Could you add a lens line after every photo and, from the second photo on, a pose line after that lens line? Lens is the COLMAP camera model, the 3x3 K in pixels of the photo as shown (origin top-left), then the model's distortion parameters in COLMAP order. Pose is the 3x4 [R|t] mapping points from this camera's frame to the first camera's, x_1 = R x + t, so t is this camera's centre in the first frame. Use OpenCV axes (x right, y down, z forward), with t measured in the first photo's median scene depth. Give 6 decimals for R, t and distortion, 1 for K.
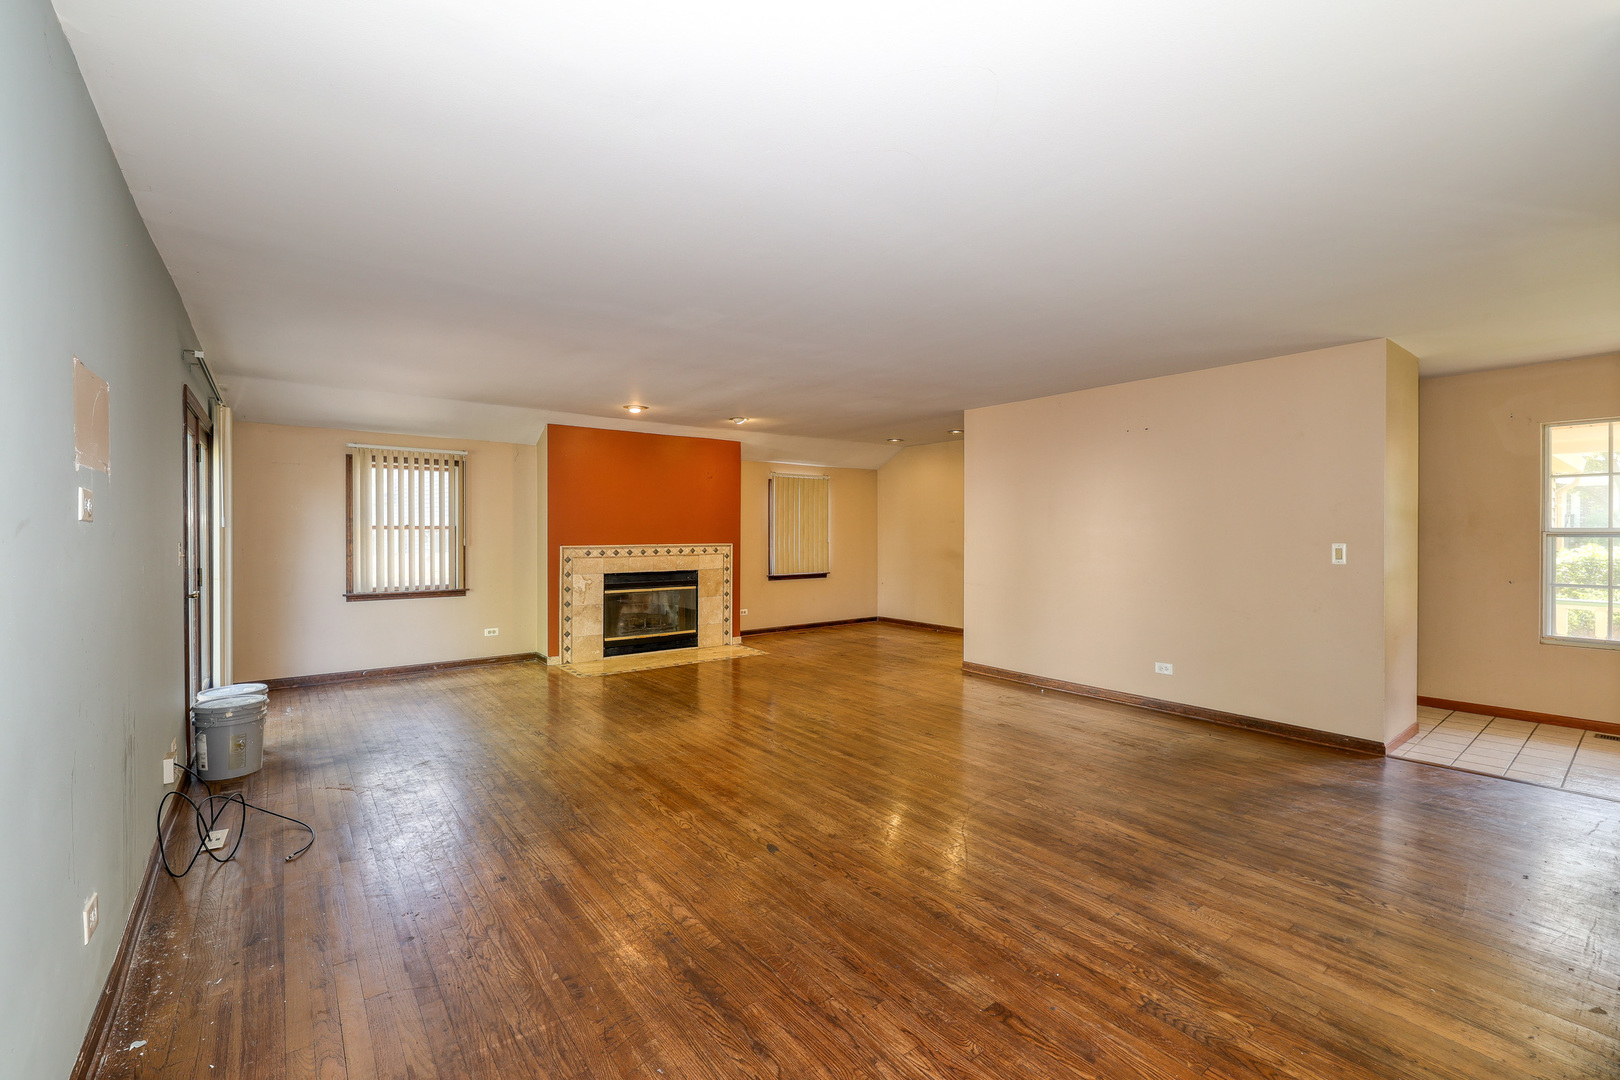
lens RADIAL K [[688.4, 0, 810.8], [0, 688.4, 533.3], [0, 0, 1]] dist [-0.000239, 0.000742]
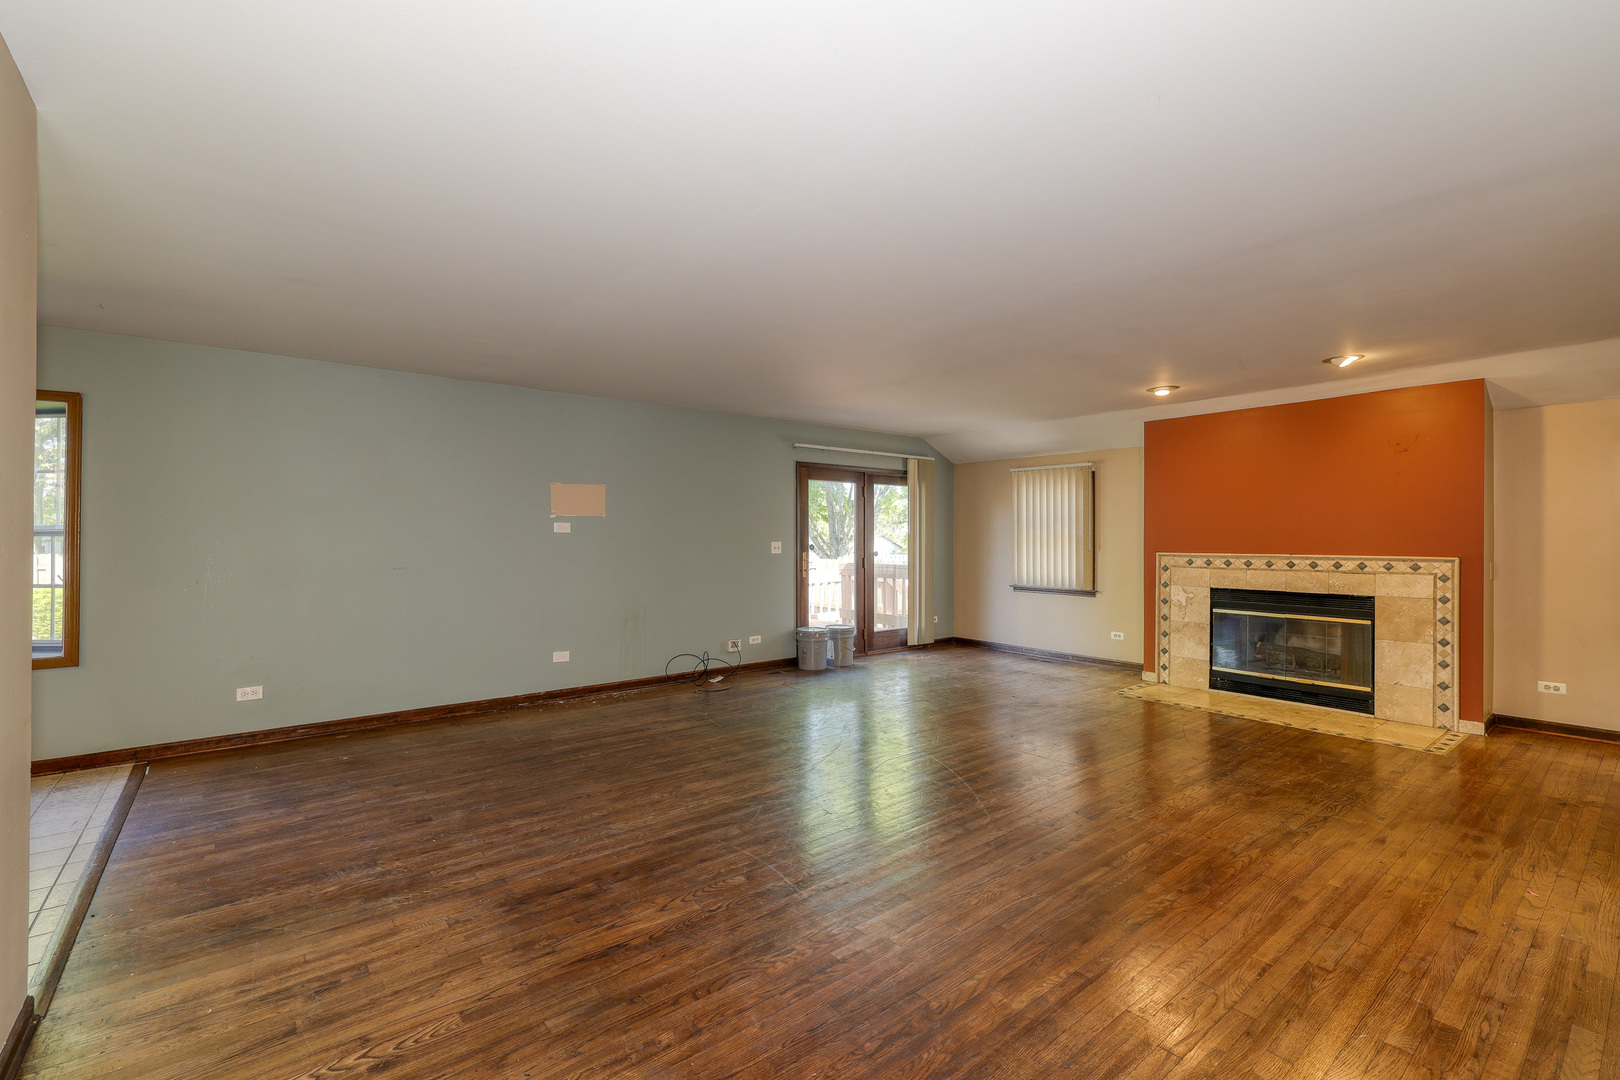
lens RADIAL K [[688.4, 0, 810.8], [0, 688.4, 533.3], [0, 0, 1]] dist [-0.000239, 0.000742]
pose [[0.016890, -0.005666, -0.999841, 0.540008], [-0.003545, 0.999977, -0.005727, -0.000523], [0.999851, 0.003641, 0.016869, 0.522195]]
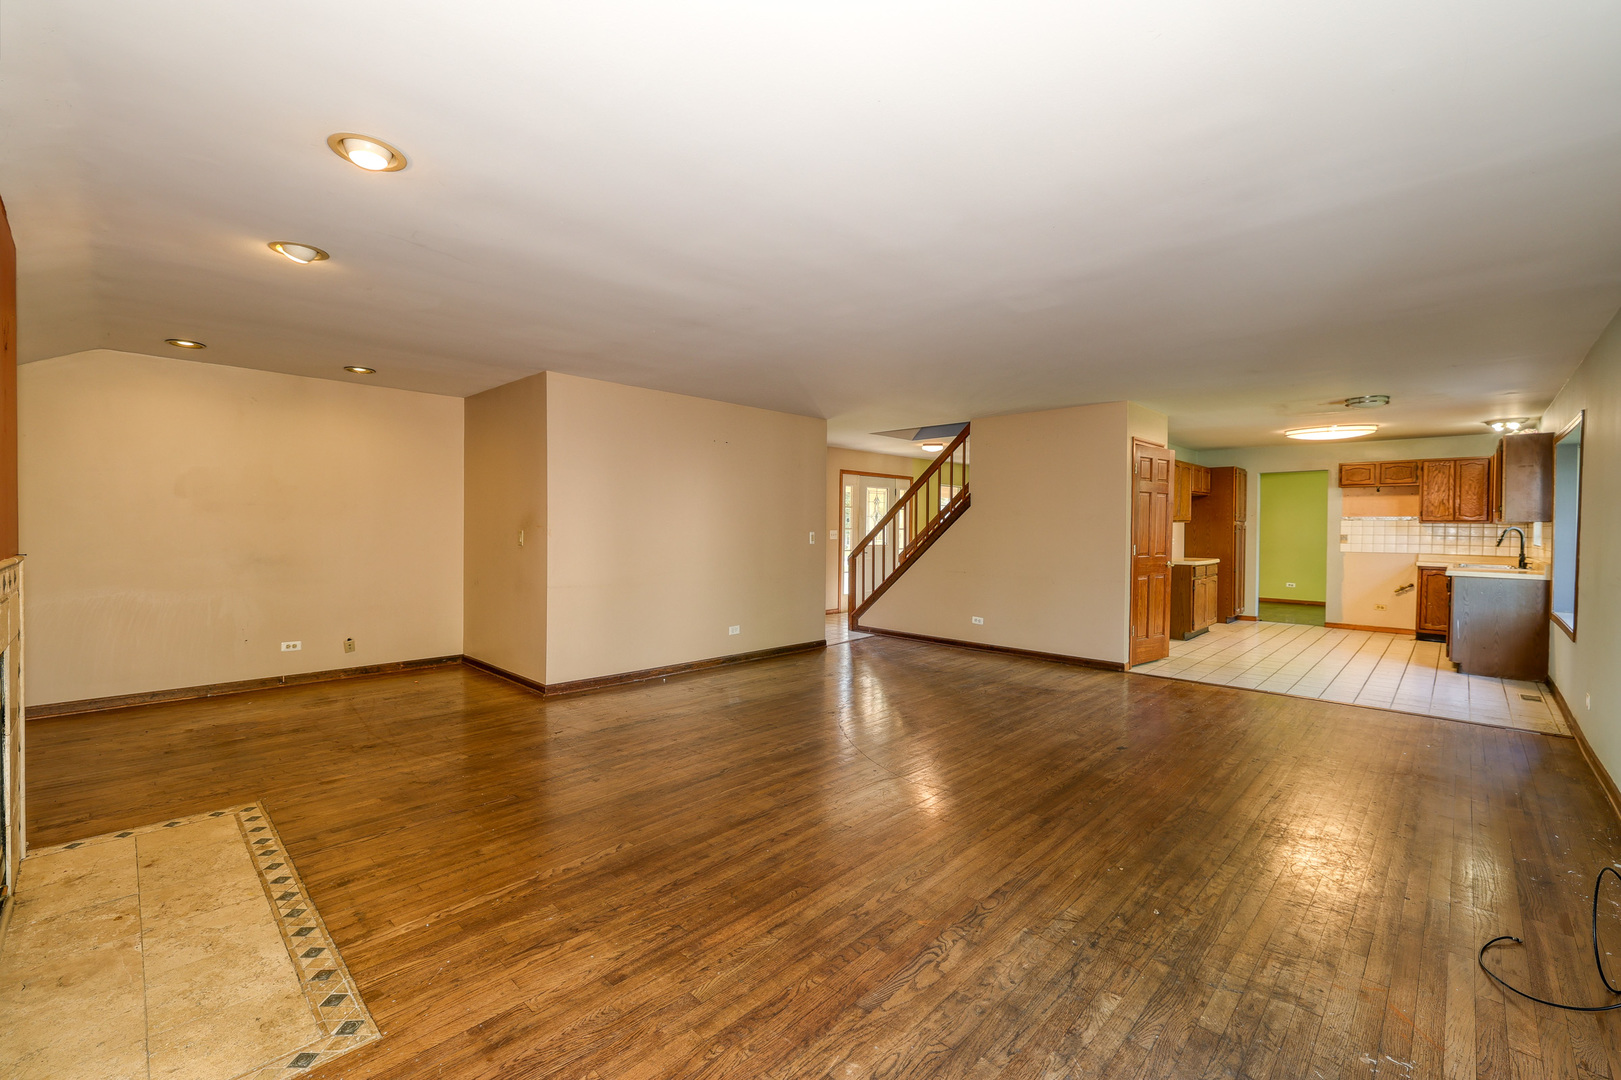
lens RADIAL K [[688.8, 0, 811.3], [0, 688.8, 533.3], [0, 0, 1]] dist [-0.000239, 0.000742]
pose [[-0.142186, -0.015978, 0.989711, -0.562688], [0.004527, 0.999849, 0.016792, -0.003067], [-0.989830, 0.006868, -0.142093, 0.759400]]
